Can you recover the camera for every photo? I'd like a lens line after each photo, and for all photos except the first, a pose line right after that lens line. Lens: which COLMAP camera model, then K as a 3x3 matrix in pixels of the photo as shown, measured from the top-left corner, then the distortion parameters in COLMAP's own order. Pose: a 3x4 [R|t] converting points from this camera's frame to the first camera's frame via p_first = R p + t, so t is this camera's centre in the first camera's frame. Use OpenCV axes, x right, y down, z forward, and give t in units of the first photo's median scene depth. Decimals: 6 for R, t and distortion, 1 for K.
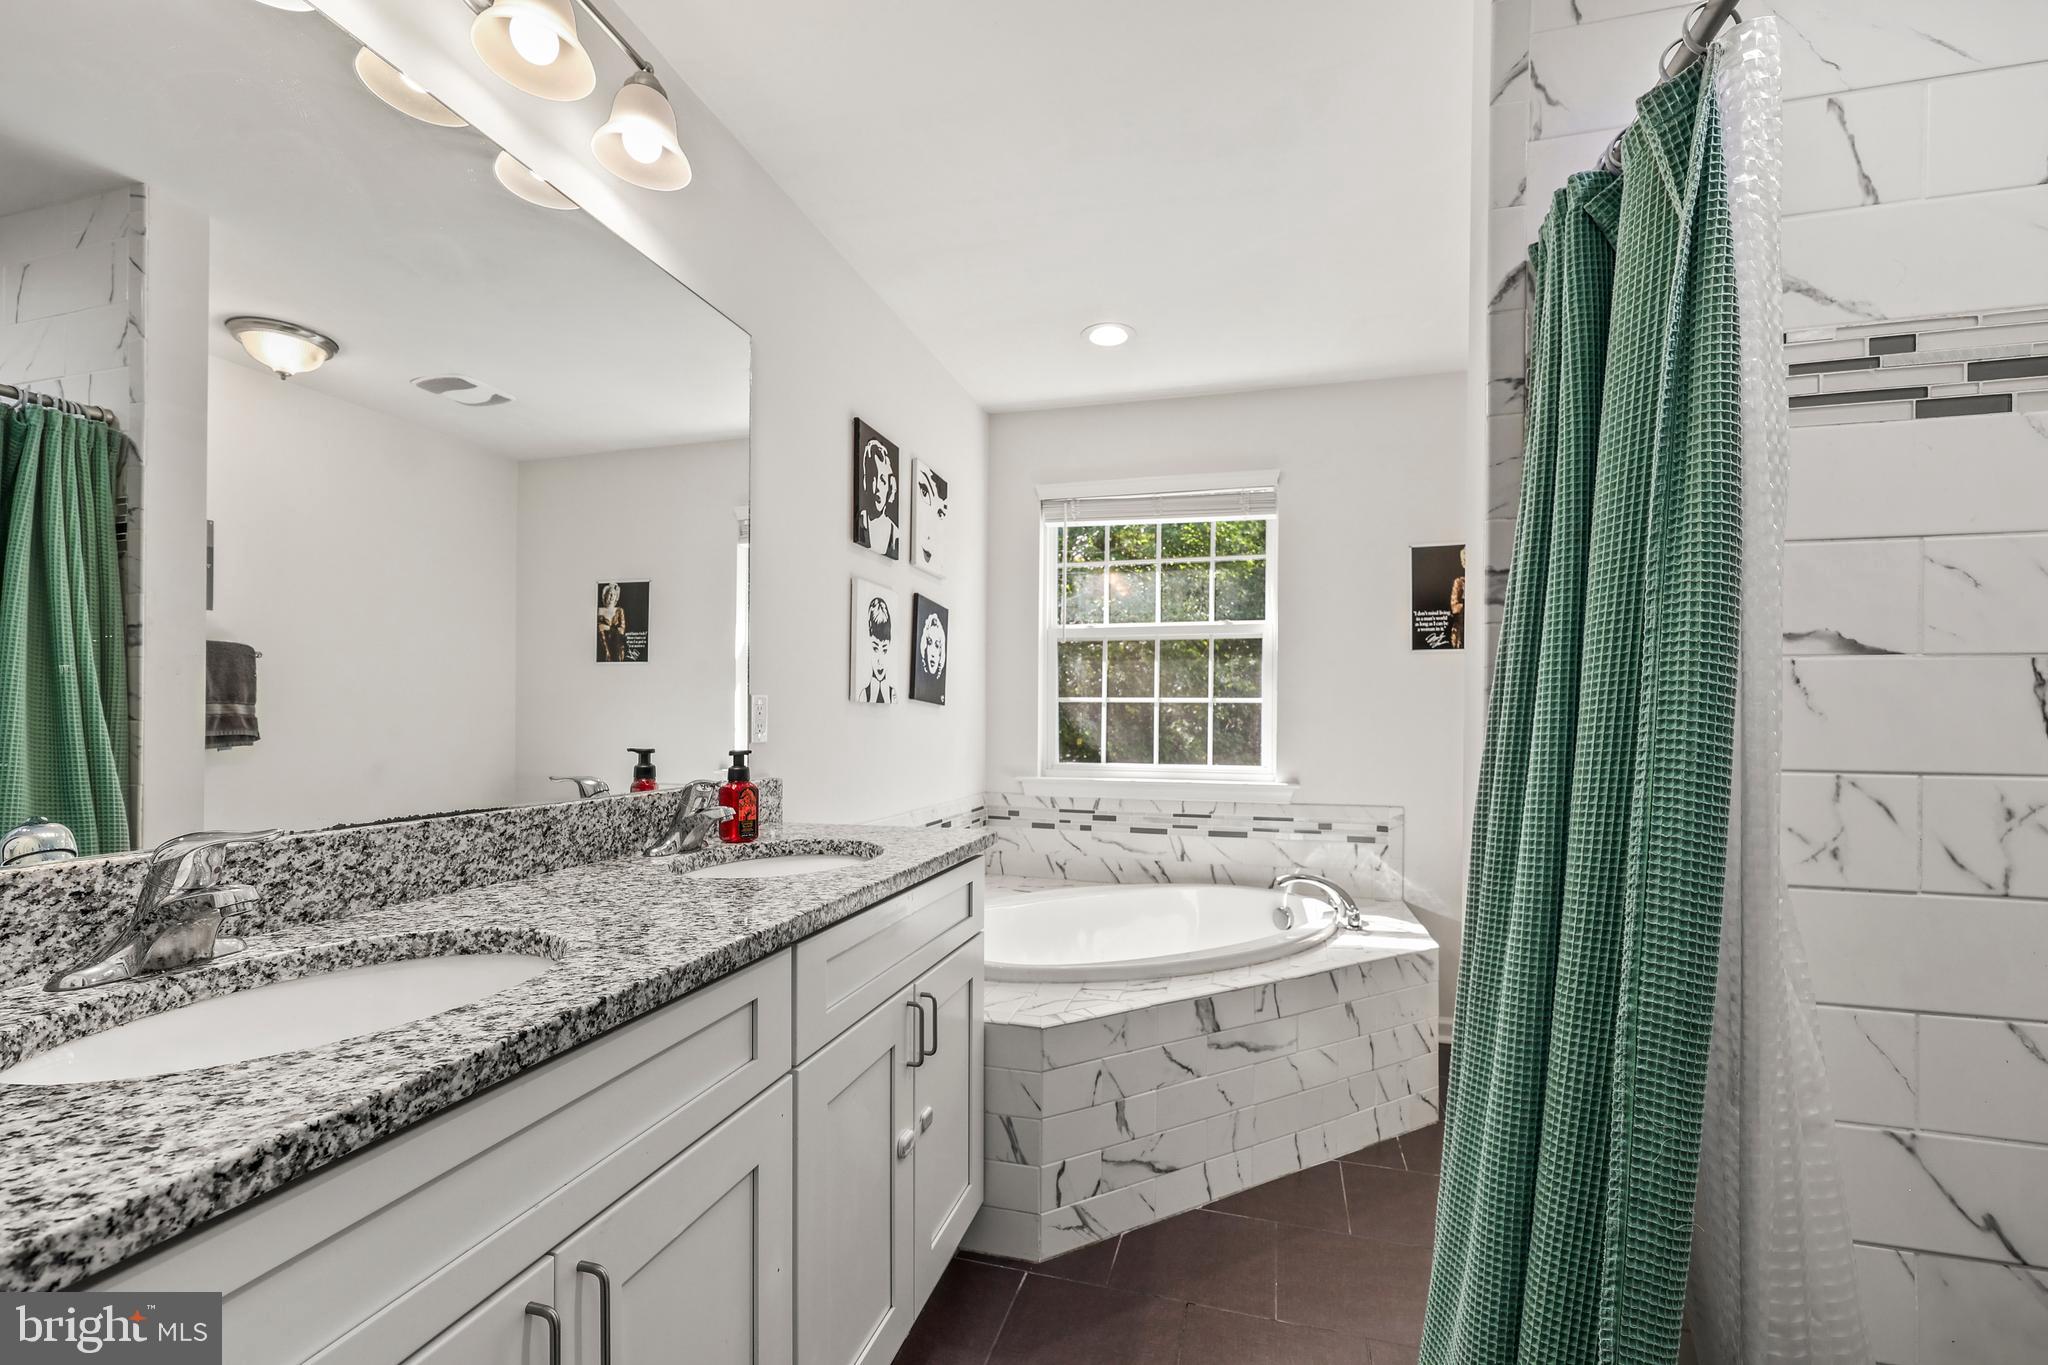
lens RADIAL K [[851.7, 0, 1024.8], [0, 851.7, 721.0], [0, 0, 1]] dist [0.000213, -0.000038]
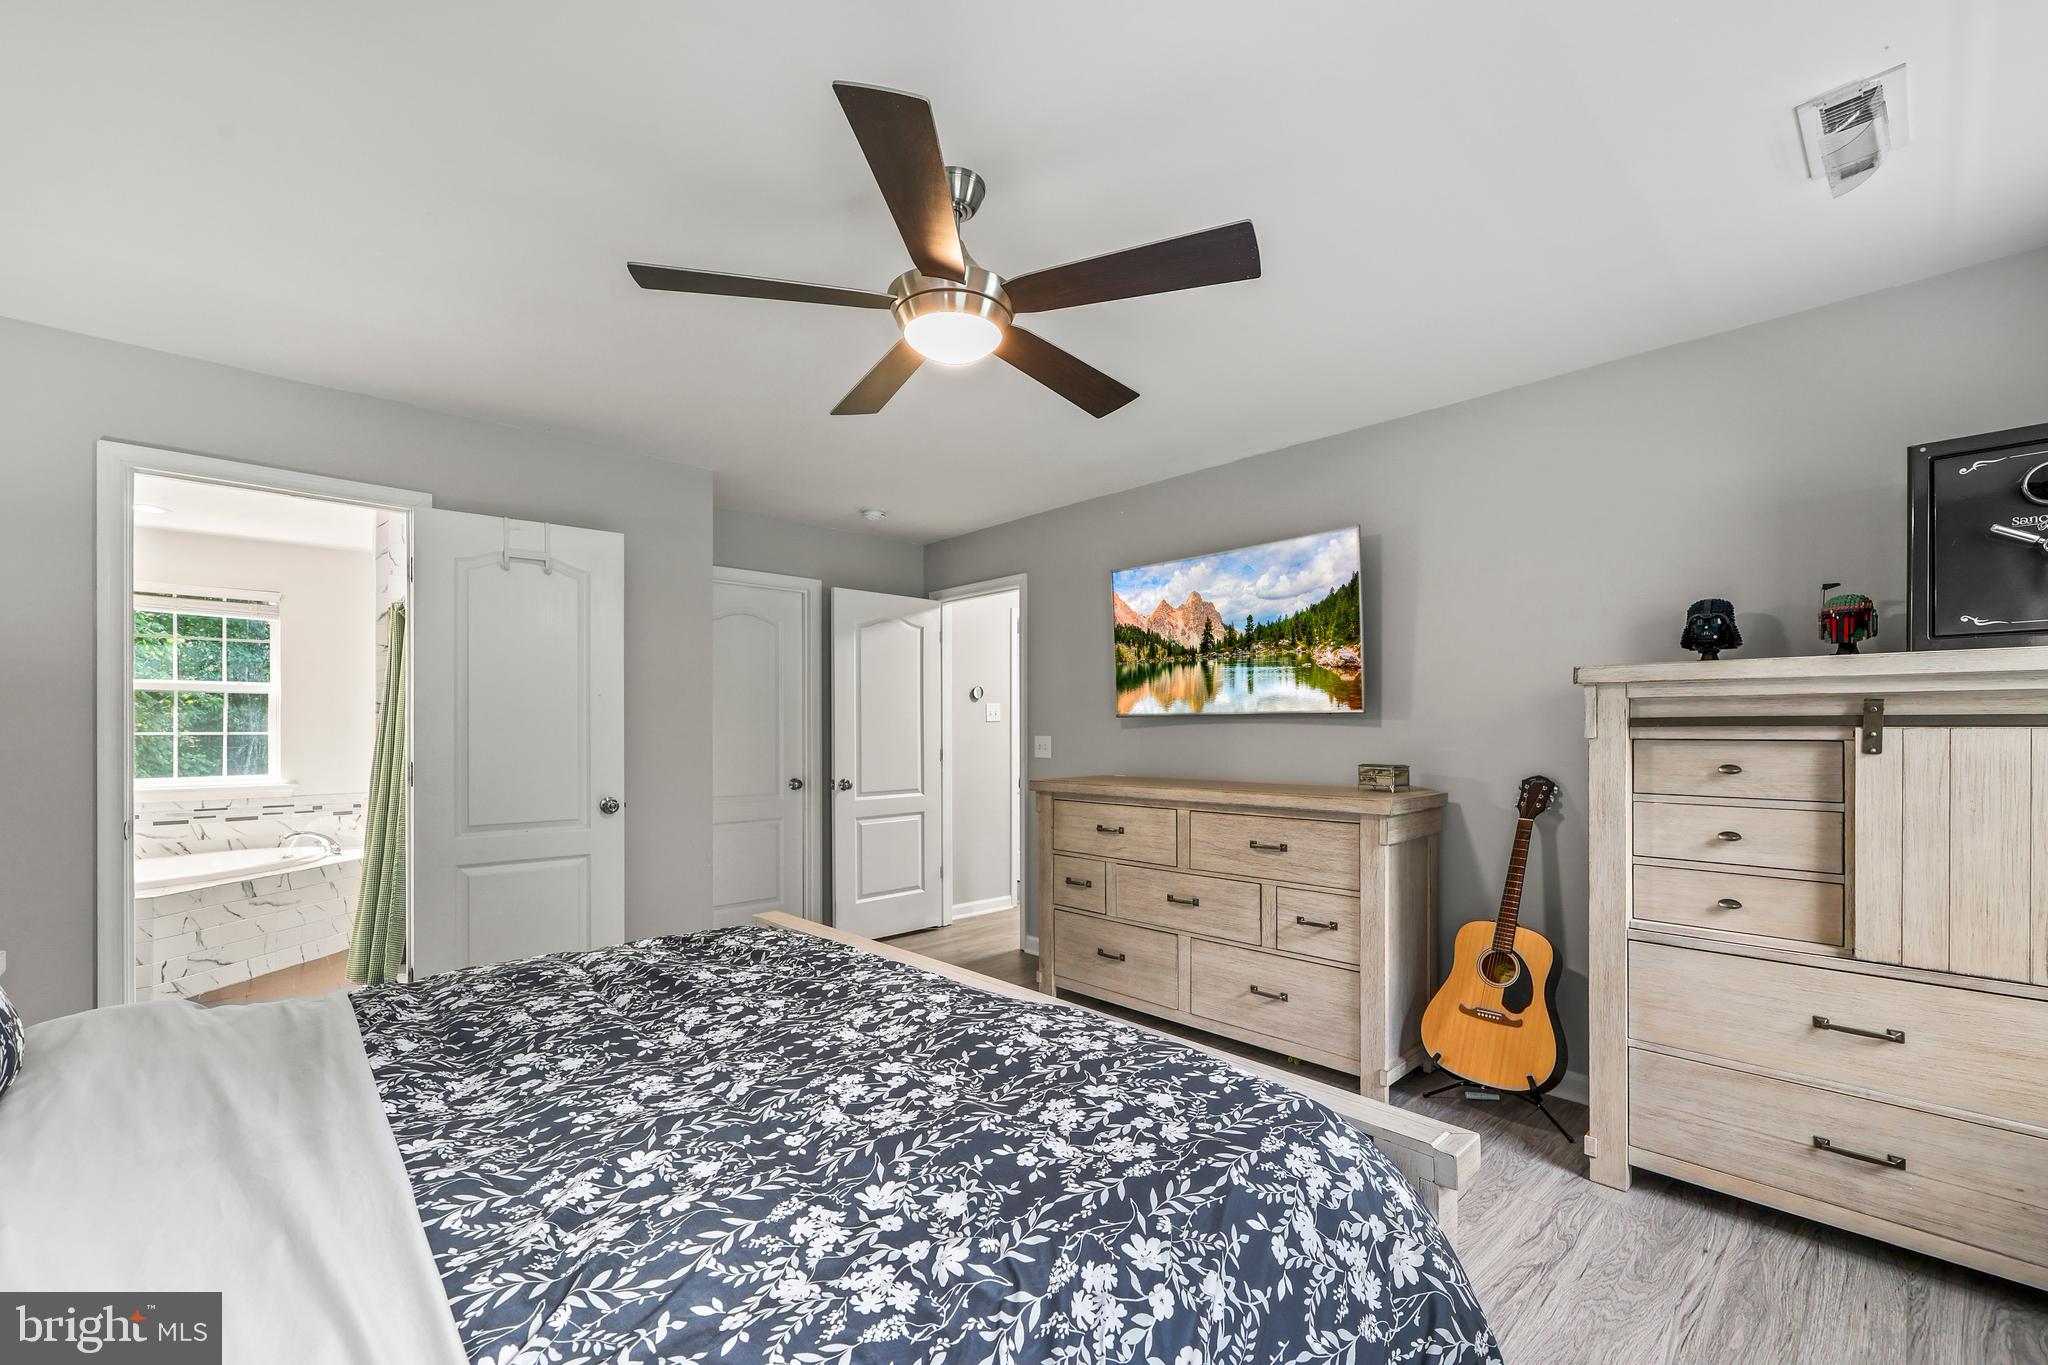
lens RADIAL K [[851.7, 0, 1024.8], [0, 851.7, 721.0], [0, 0, 1]] dist [0.000213, -0.000038]
pose [[0.514604, -0.000258, 0.857428, -0.442884], [0.010696, 0.999924, -0.006118, -0.027952], [-0.857361, 0.012319, 0.514568, -1.272018]]
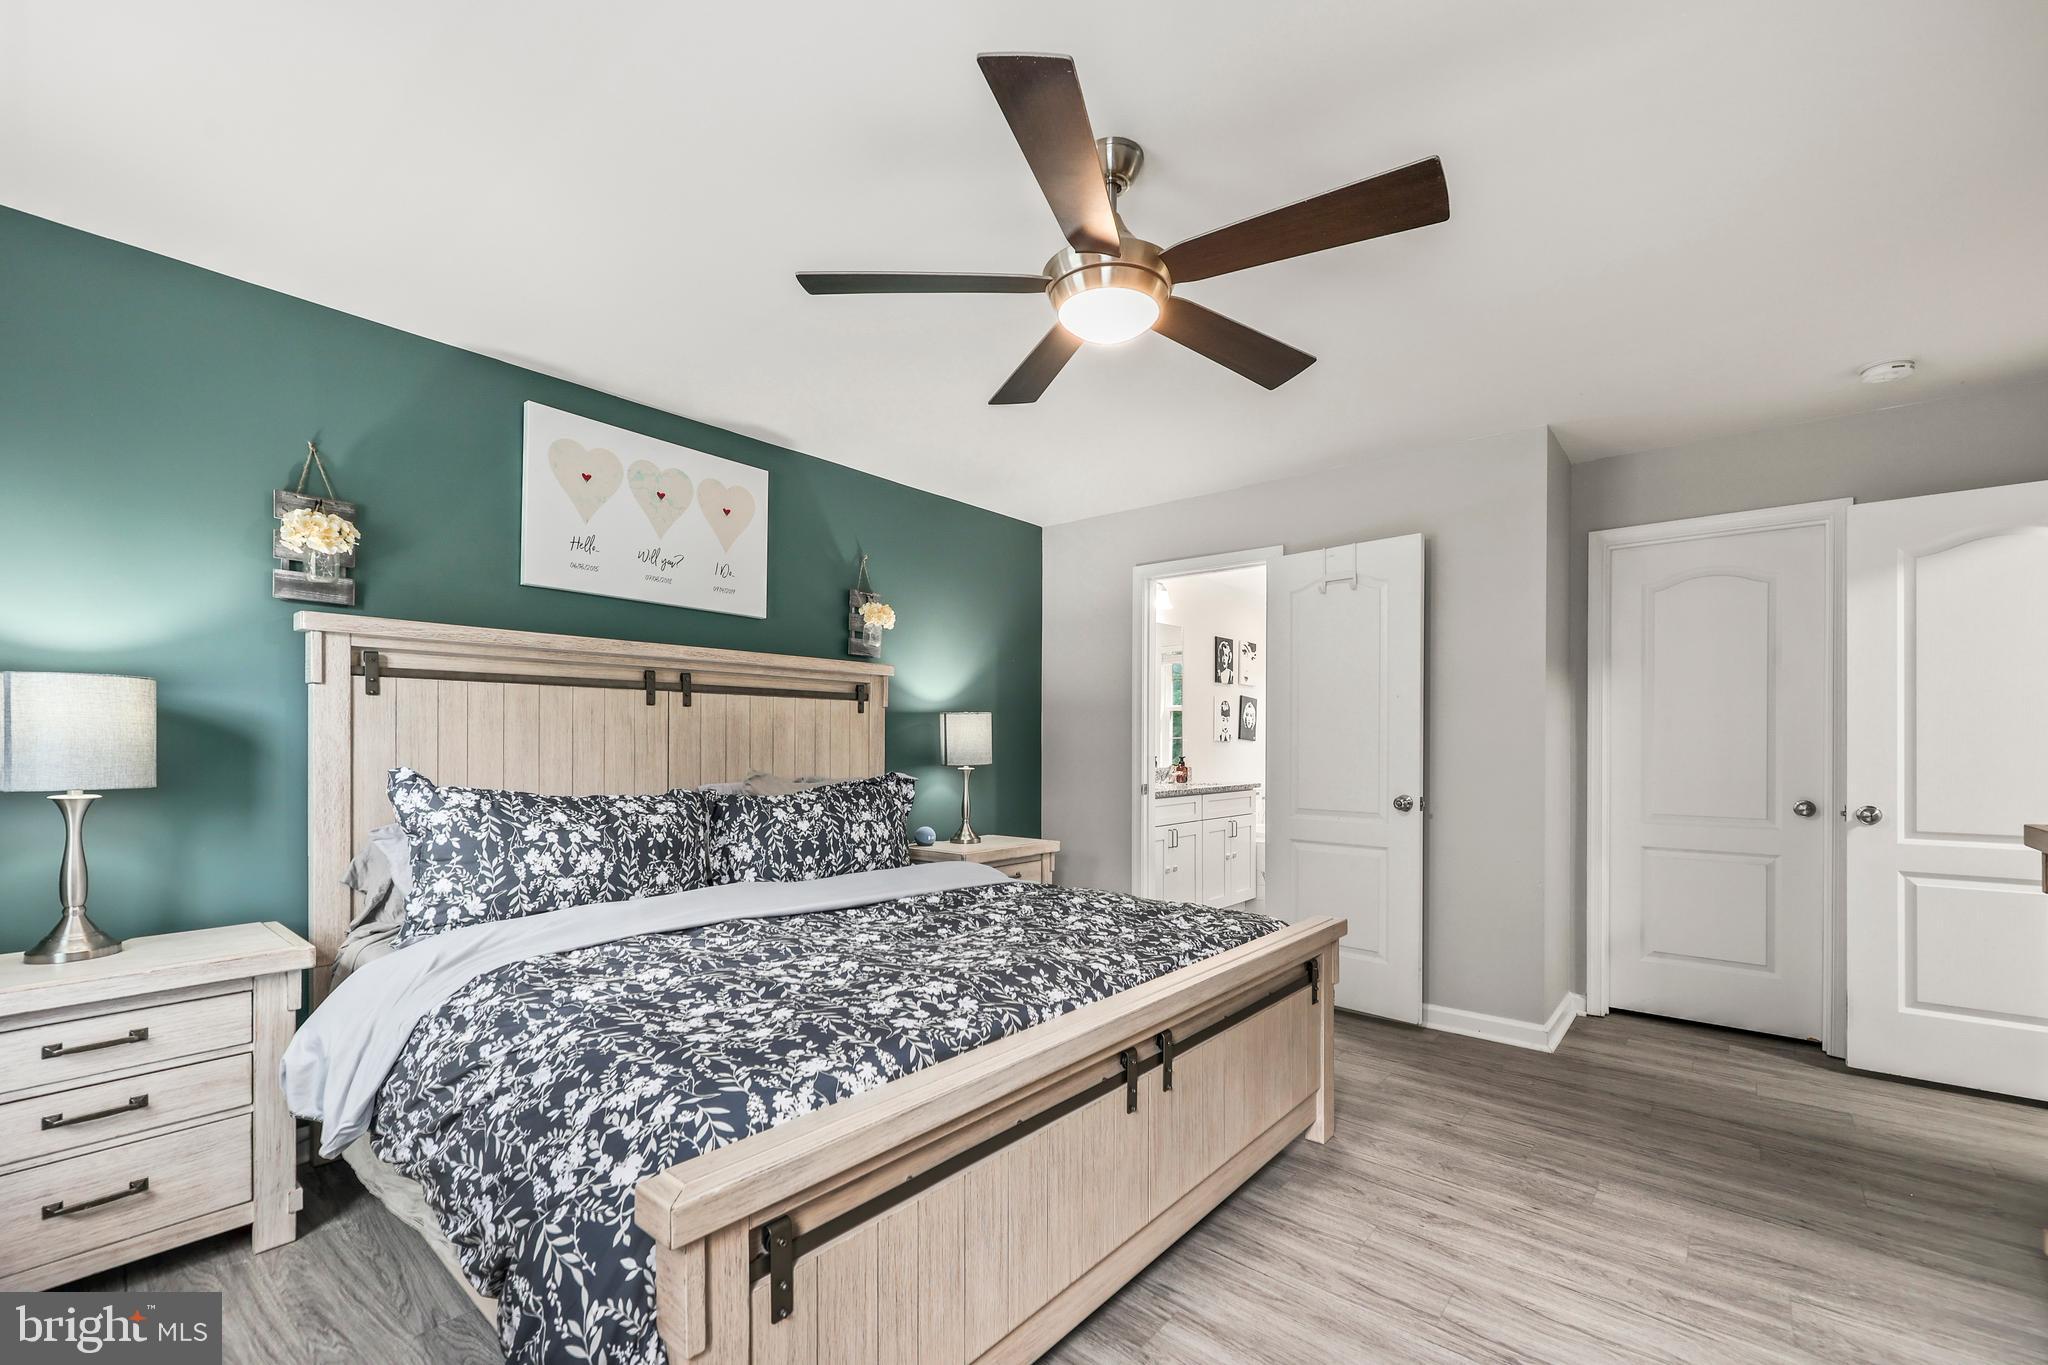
lens RADIAL K [[845.7, 0, 1024.5], [0, 845.7, 739.2], [0, 0, 1]] dist [0.000988, 0.000083]
pose [[0.912091, -0.007425, -0.409921, 0.305156], [0.004041, 0.999950, -0.009121, -0.005263], [0.409968, 0.006663, 0.912075, -1.495952]]
